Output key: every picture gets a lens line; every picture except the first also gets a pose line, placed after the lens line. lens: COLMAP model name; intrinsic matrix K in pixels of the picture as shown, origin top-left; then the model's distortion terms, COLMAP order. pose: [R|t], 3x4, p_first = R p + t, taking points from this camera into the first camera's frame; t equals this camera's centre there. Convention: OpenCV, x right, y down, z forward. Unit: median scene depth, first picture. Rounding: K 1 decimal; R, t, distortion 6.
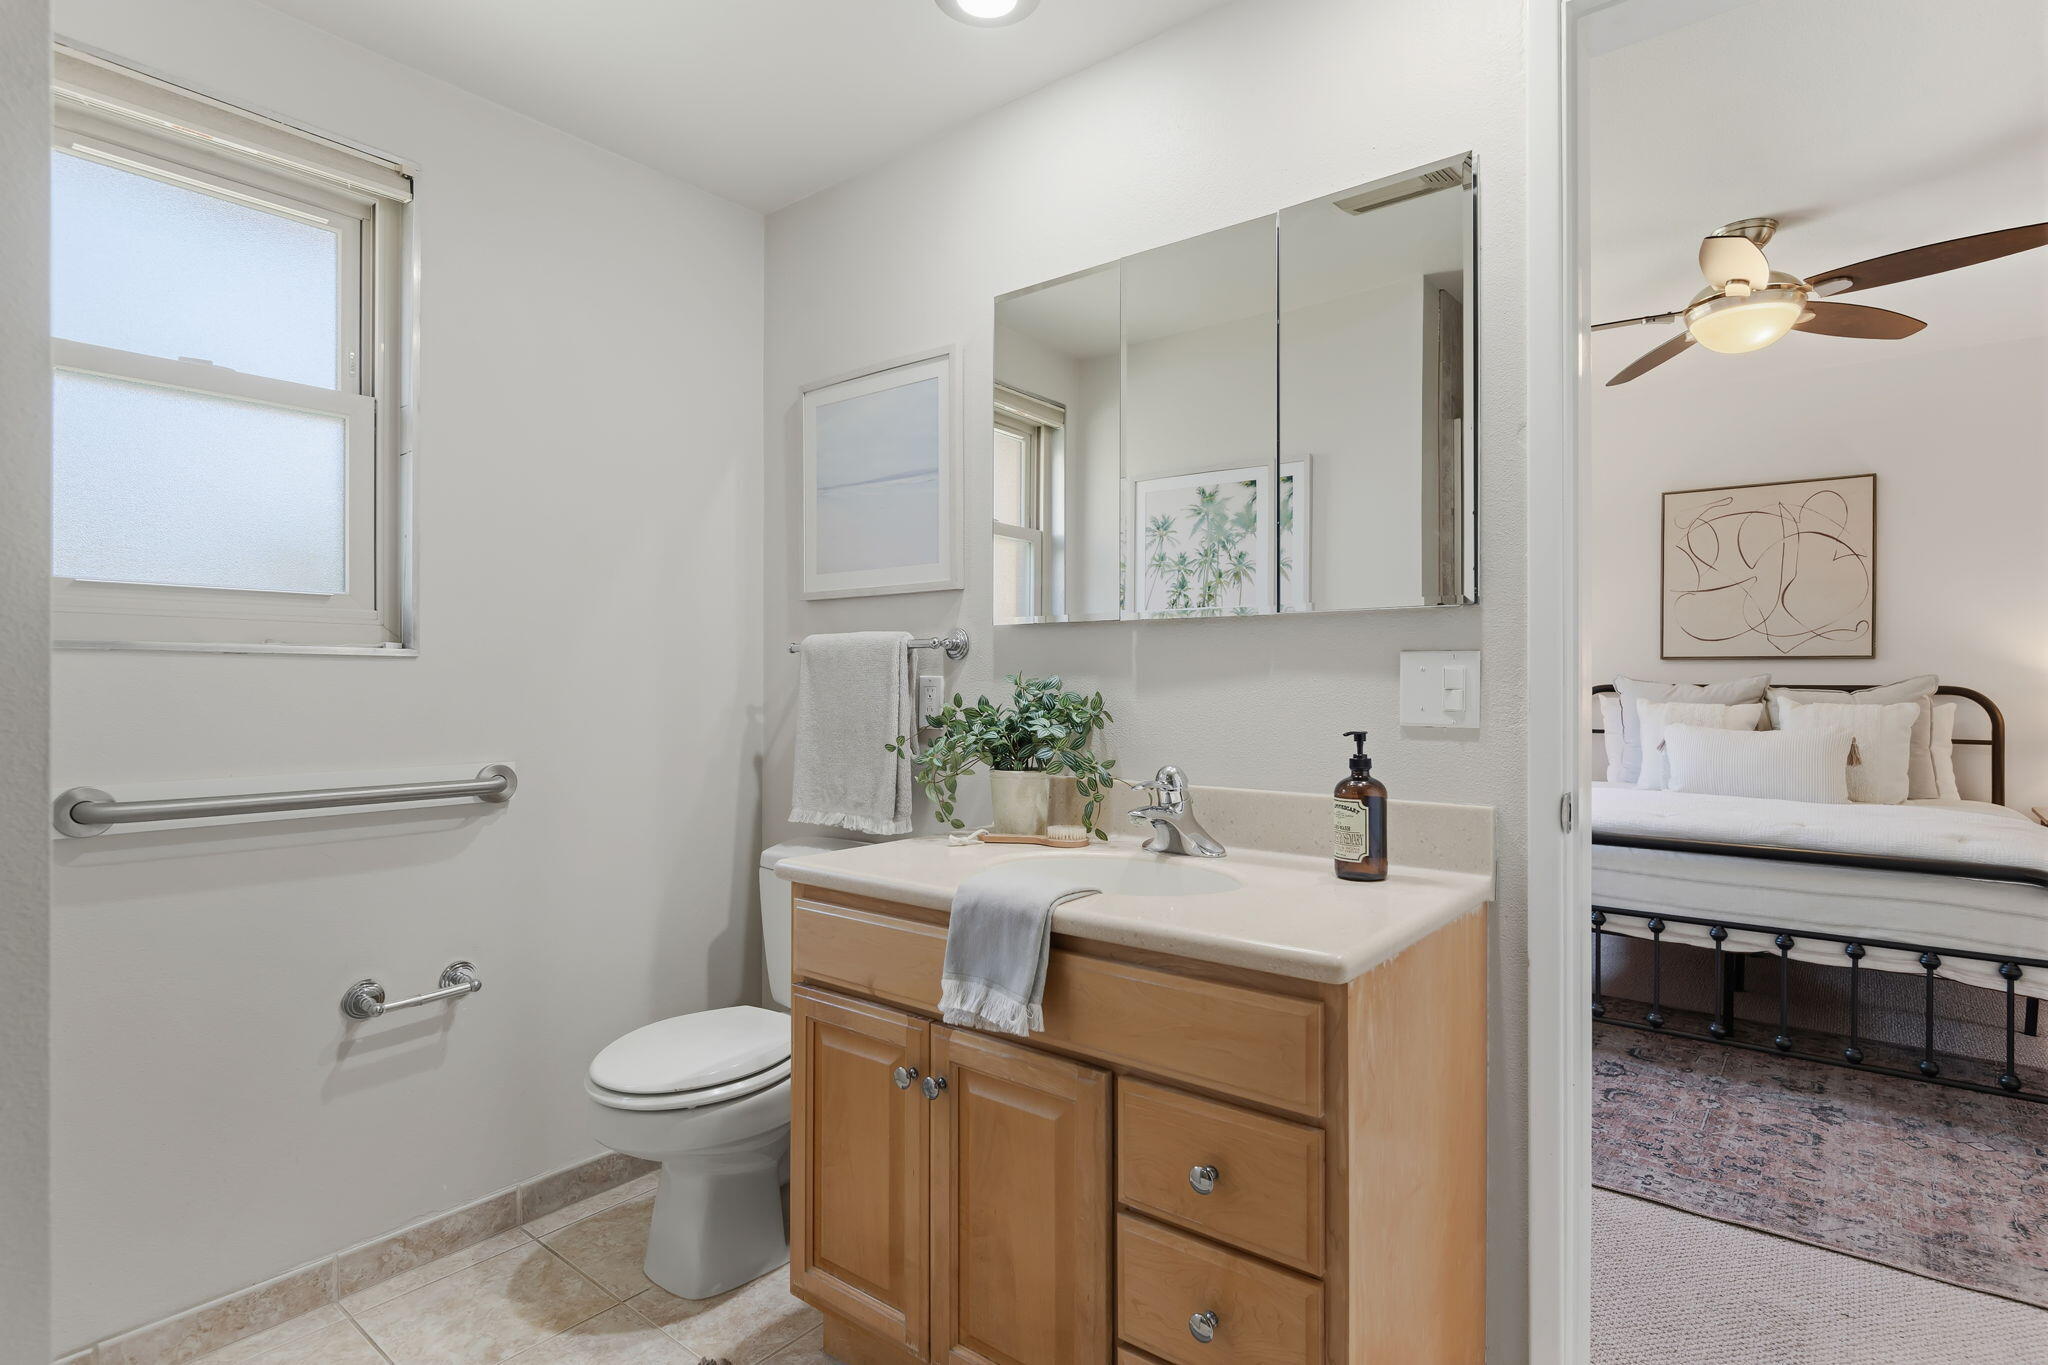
lens RADIAL K [[1087.5, 0, 1022.0], [0, 1087.5, 673.9], [0, 0, 1]] dist [0.011403, -0.011789]
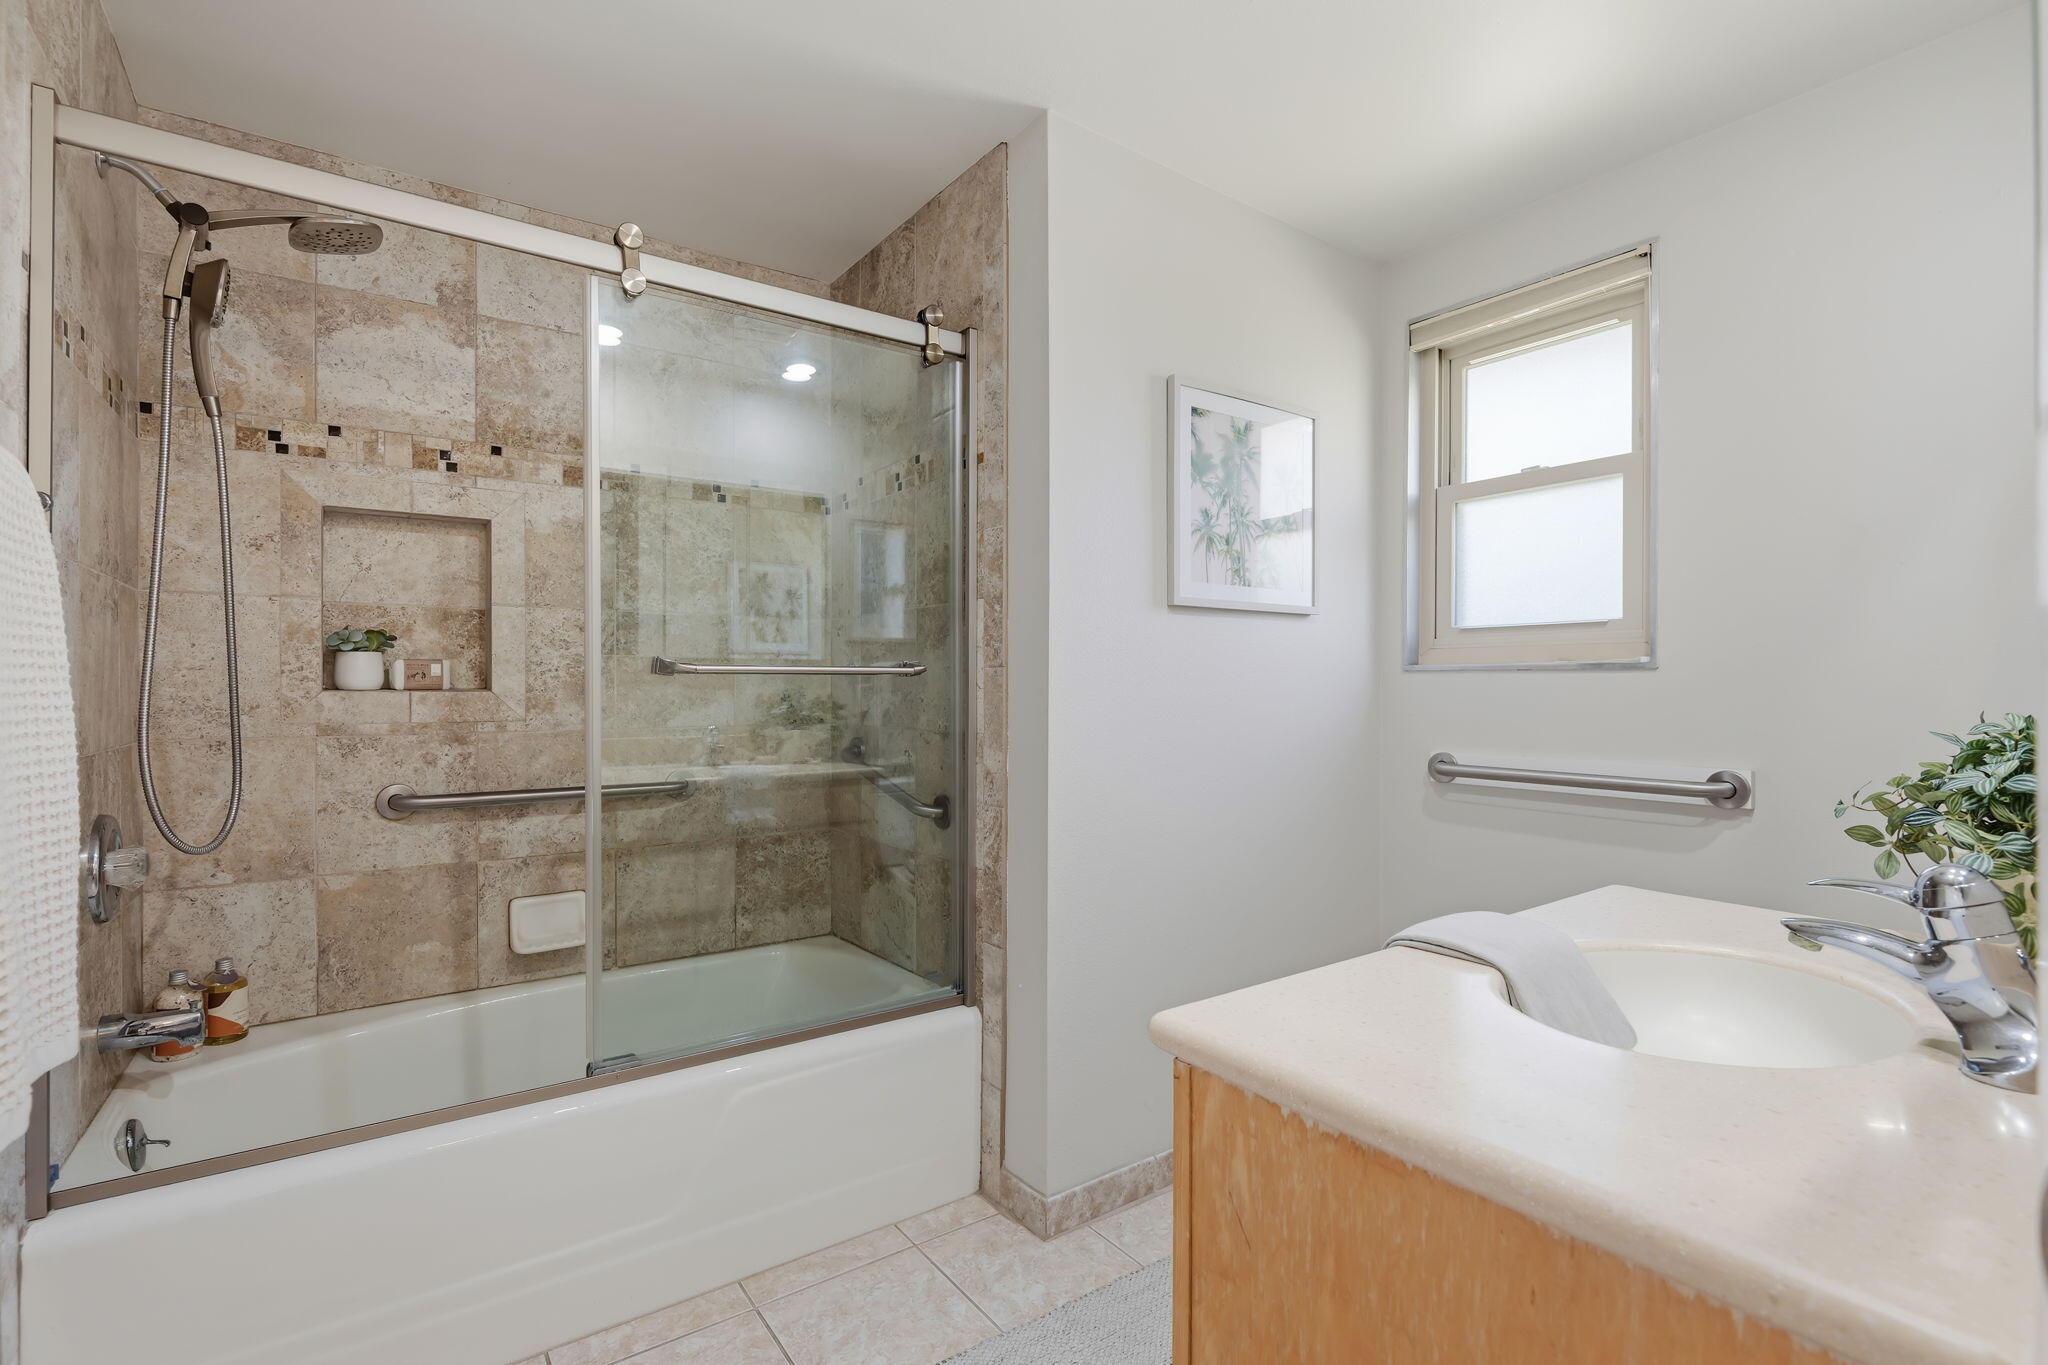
lens RADIAL K [[948.2, 0, 1038.4], [0, 948.2, 693.9], [0, 0, 1]] dist [0.003206, -0.005910]
pose [[-0.247565, 0.000990, -0.968871, 0.645718], [-0.000826, 0.999999, 0.001233, 0.012178], [0.968871, 0.001106, -0.247564, 0.705767]]
